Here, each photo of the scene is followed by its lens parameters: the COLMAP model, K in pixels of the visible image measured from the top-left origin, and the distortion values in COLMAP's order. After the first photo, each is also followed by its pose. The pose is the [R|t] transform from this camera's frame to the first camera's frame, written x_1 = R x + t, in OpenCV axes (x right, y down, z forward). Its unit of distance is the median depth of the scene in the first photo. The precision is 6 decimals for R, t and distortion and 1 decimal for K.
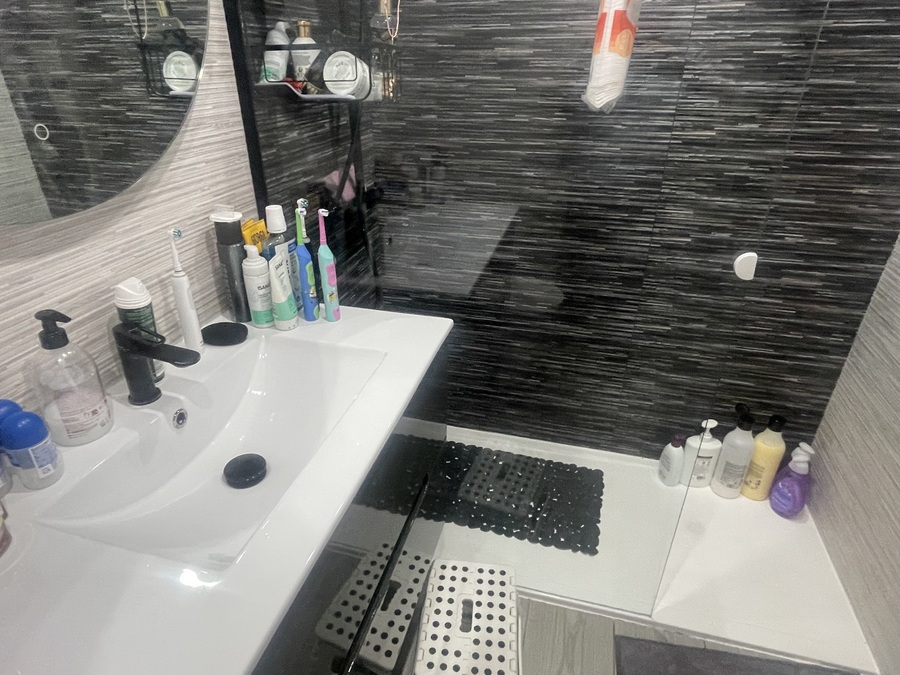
lens RADIAL K [[530.7, 0, 449.4], [0, 530.7, 338.0], [0, 0, 1]] dist [-0.003318, 0.001563]
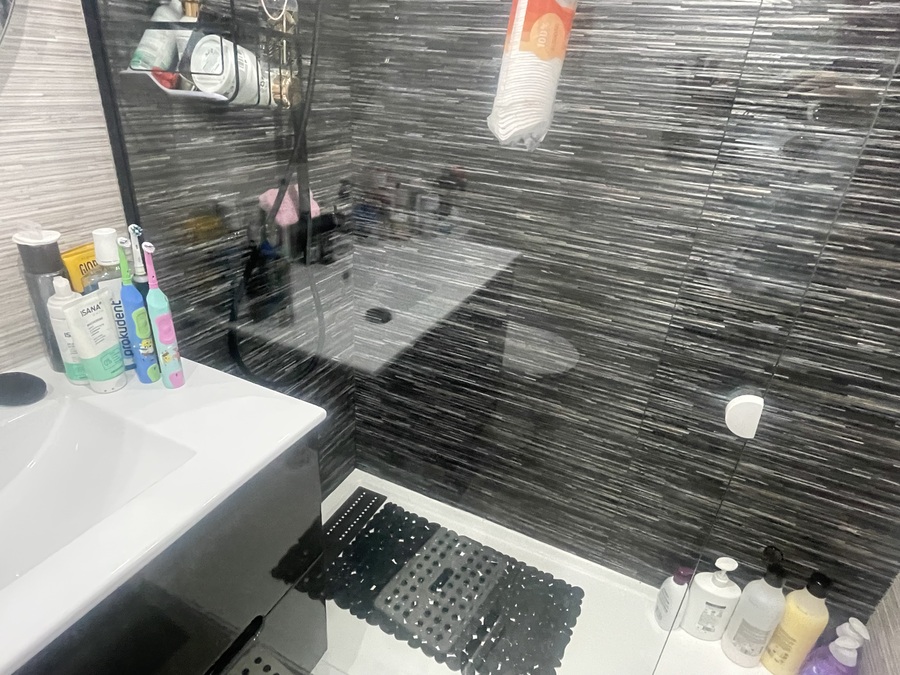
lens RADIAL K [[530.7, 0, 450.7], [0, 530.7, 336.8], [0, 0, 1]] dist [-0.003318, 0.001563]
pose [[0.981386, 0.139927, -0.131539, 0.172829], [-0.144216, 0.989264, -0.023619, -0.095286], [0.126822, 0.042150, 0.991030, 0.201645]]
